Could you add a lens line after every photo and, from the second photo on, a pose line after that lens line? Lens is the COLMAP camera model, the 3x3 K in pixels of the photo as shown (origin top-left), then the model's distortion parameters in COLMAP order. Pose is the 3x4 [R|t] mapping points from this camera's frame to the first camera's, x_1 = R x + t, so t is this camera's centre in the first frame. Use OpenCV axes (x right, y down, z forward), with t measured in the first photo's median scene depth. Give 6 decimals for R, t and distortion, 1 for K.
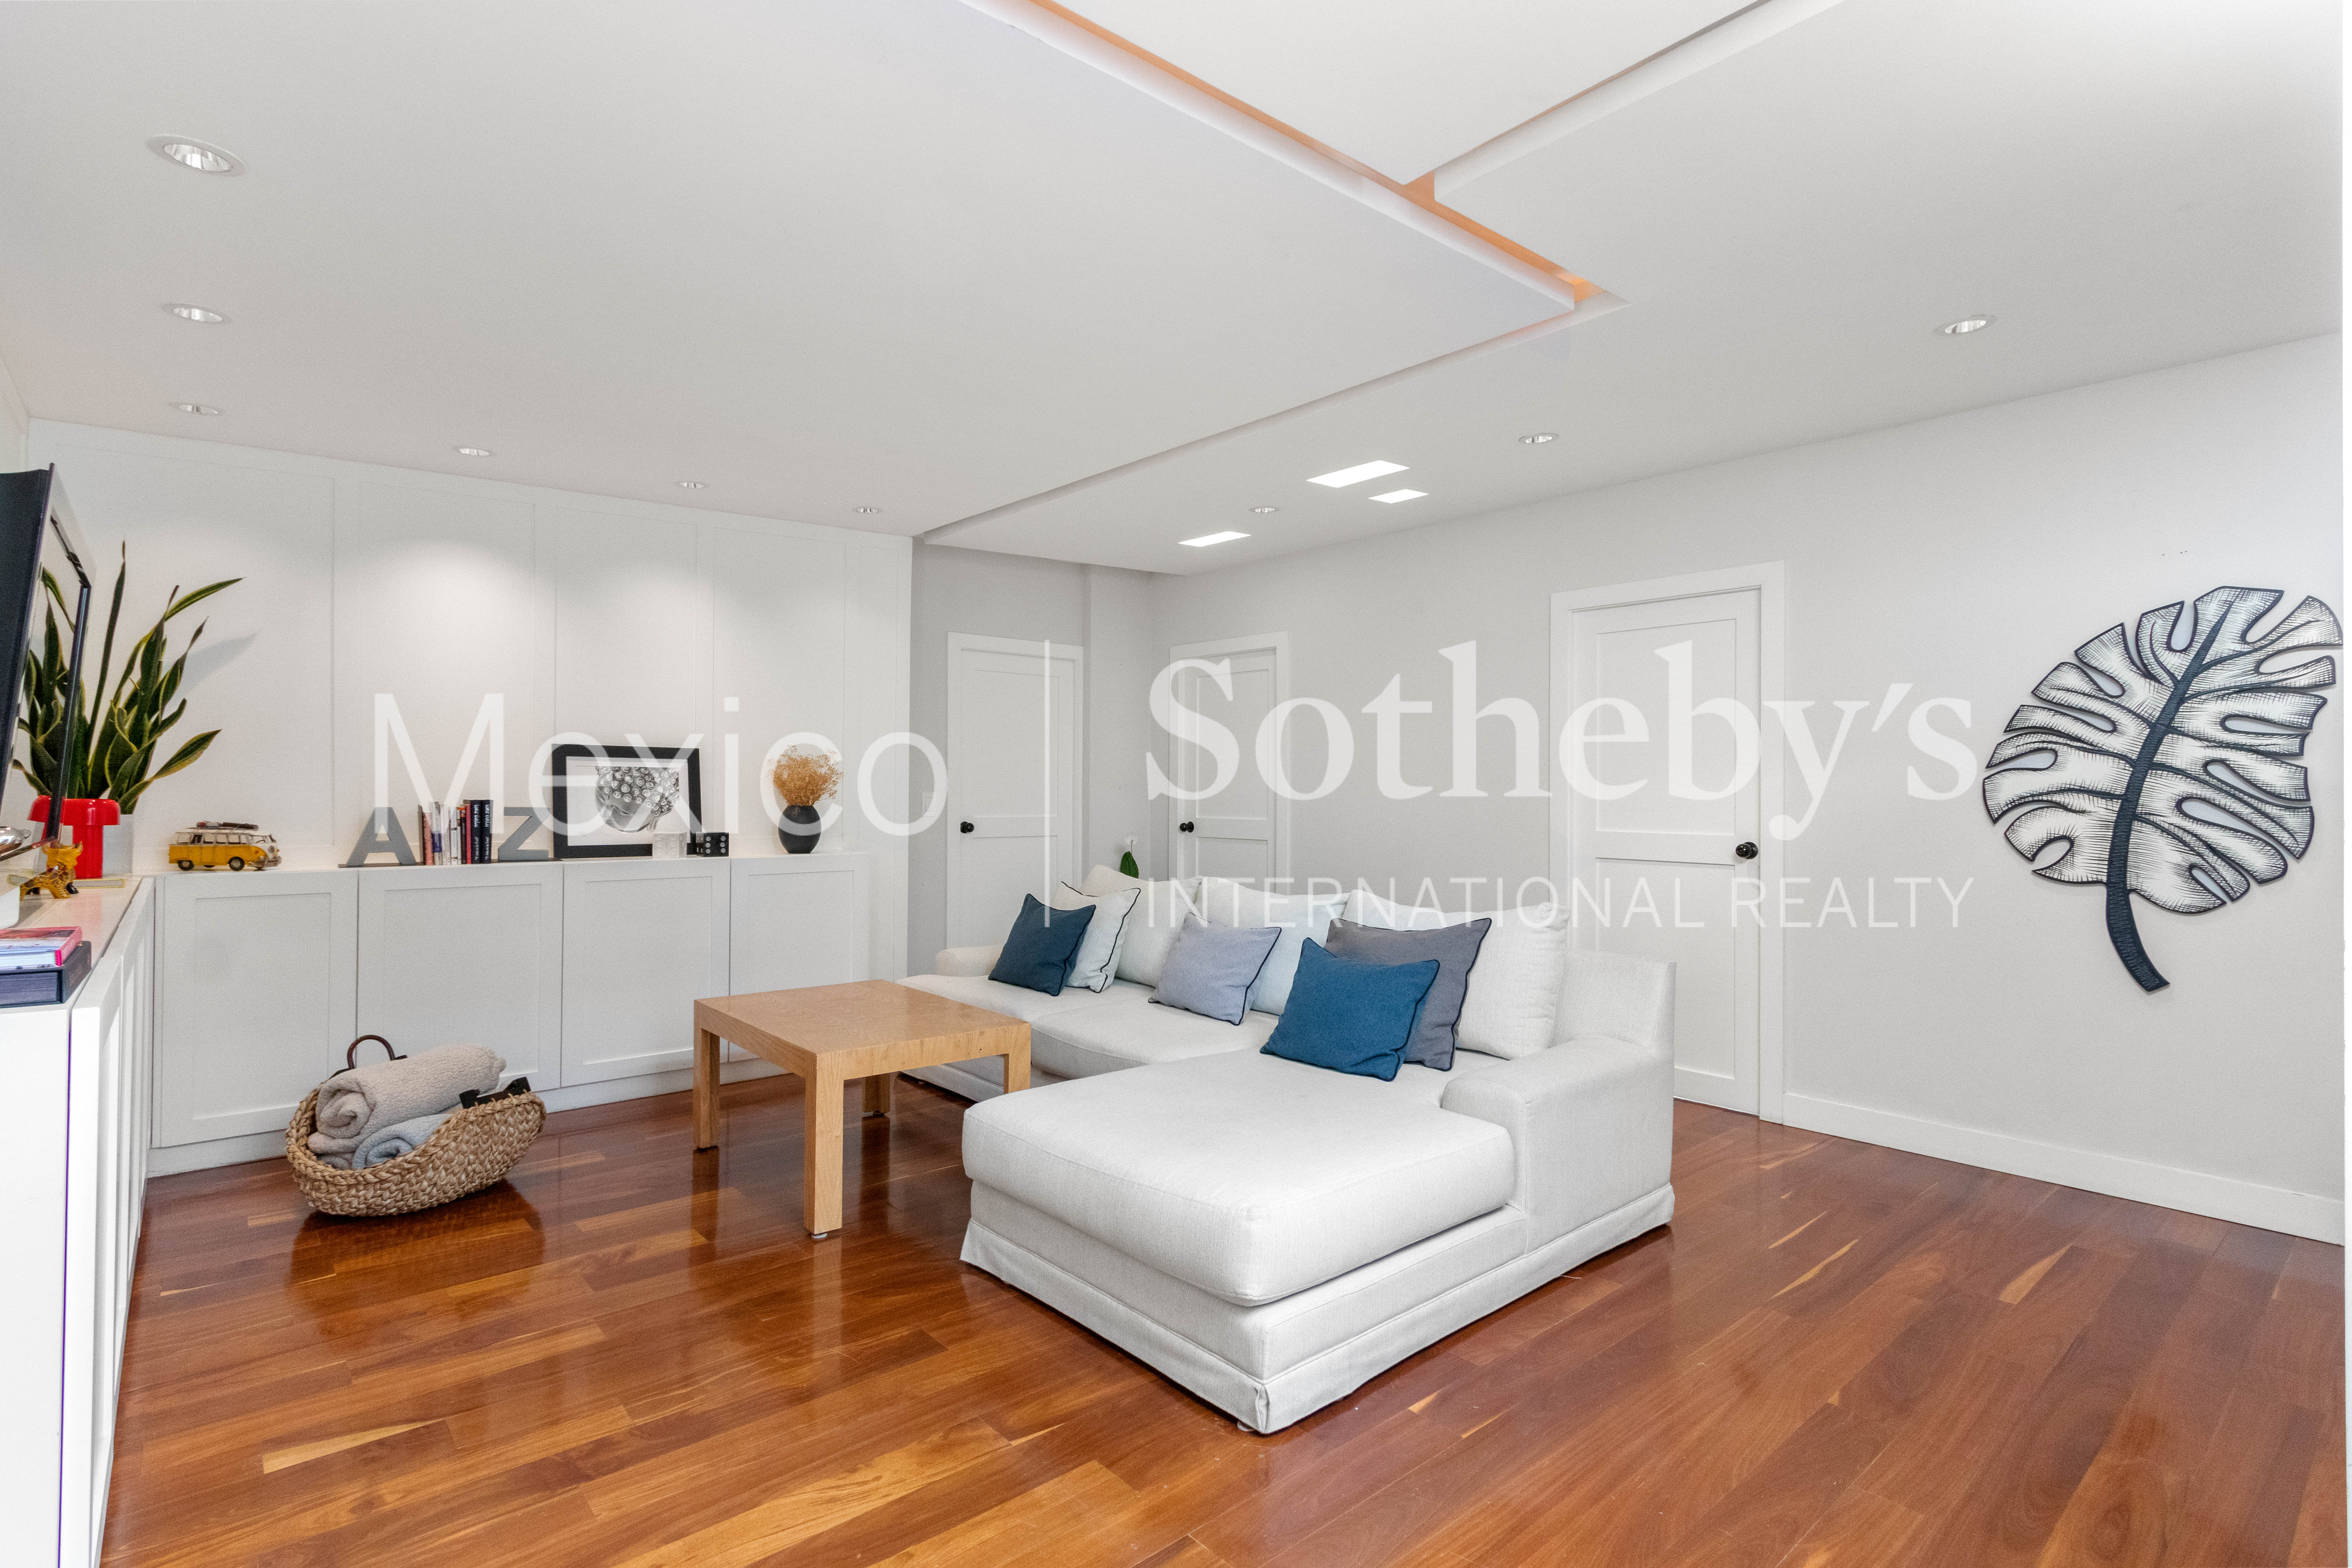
lens RADIAL K [[1118.4, 0, 1175.4], [0, 1118.4, 784.1], [0, 0, 1]] dist [0.016290, 0.000126]
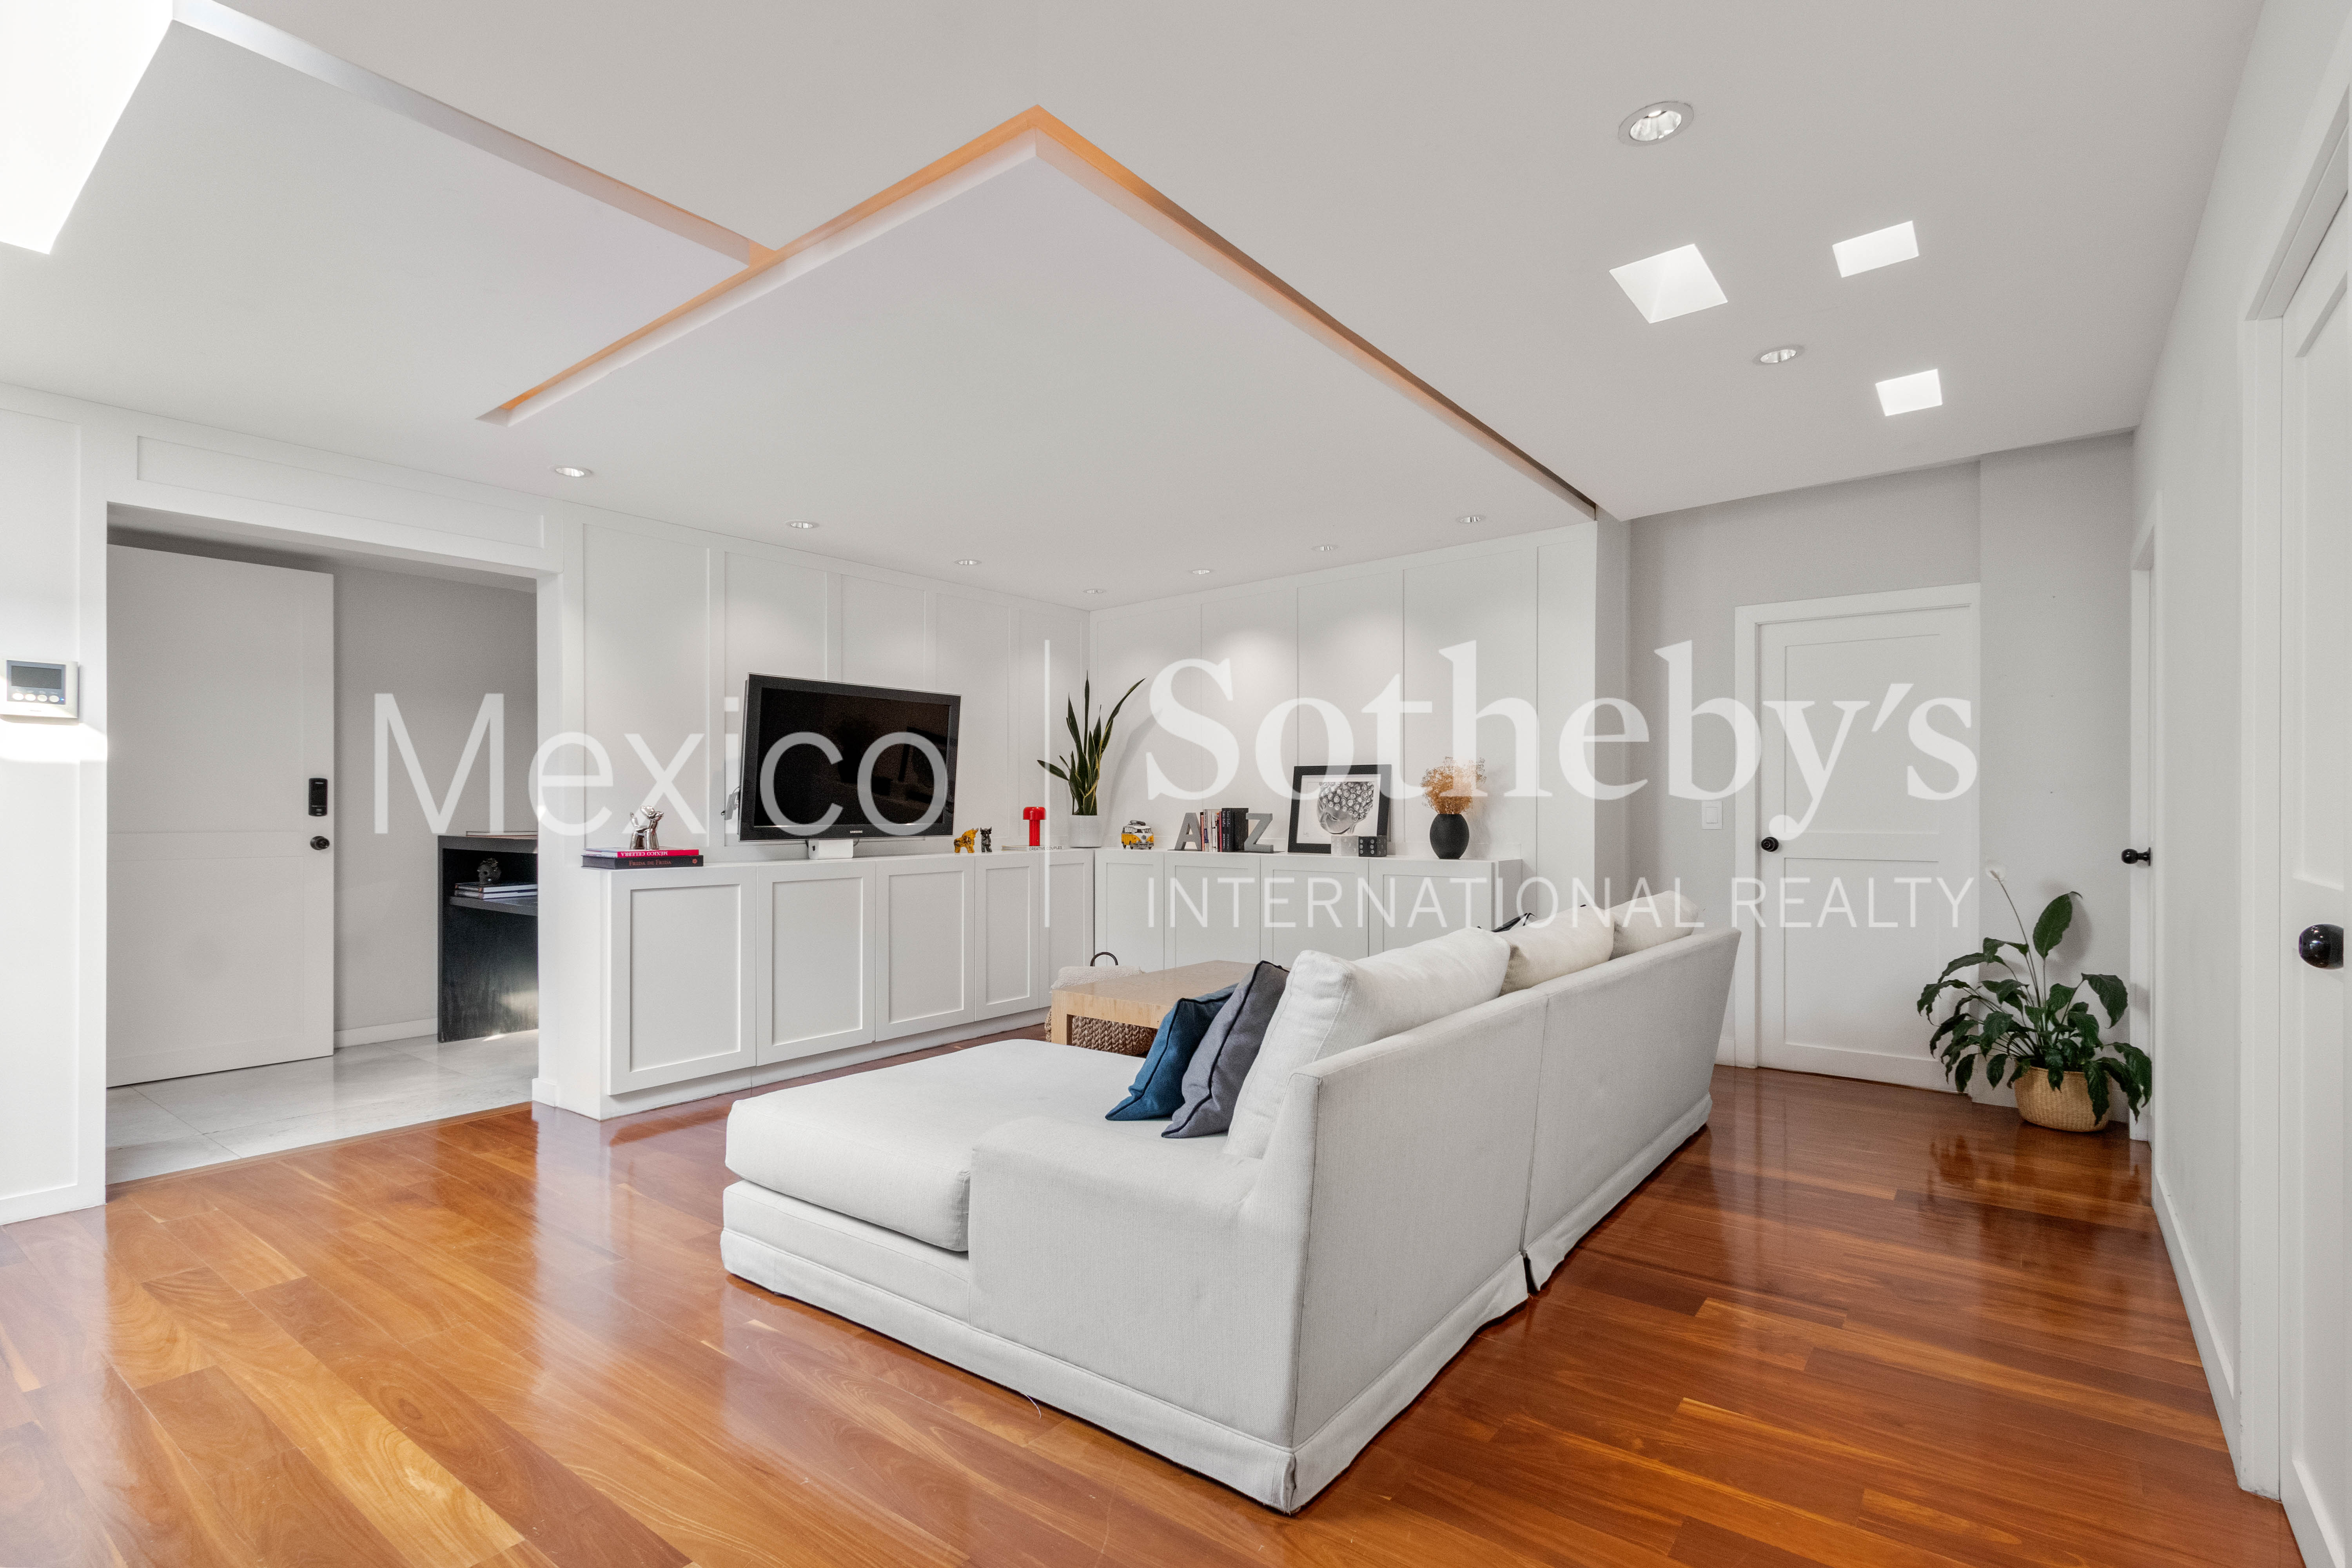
lens RADIAL K [[1118.4, 0, 1179.0], [0, 1118.4, 798.6], [0, 0, 1]] dist [0.016290, 0.000126]
pose [[0.210303, -0.014505, -0.977529, 0.712269], [0.008015, 0.999882, -0.013112, 0.018444], [0.977603, -0.005077, 0.210395, 0.587087]]
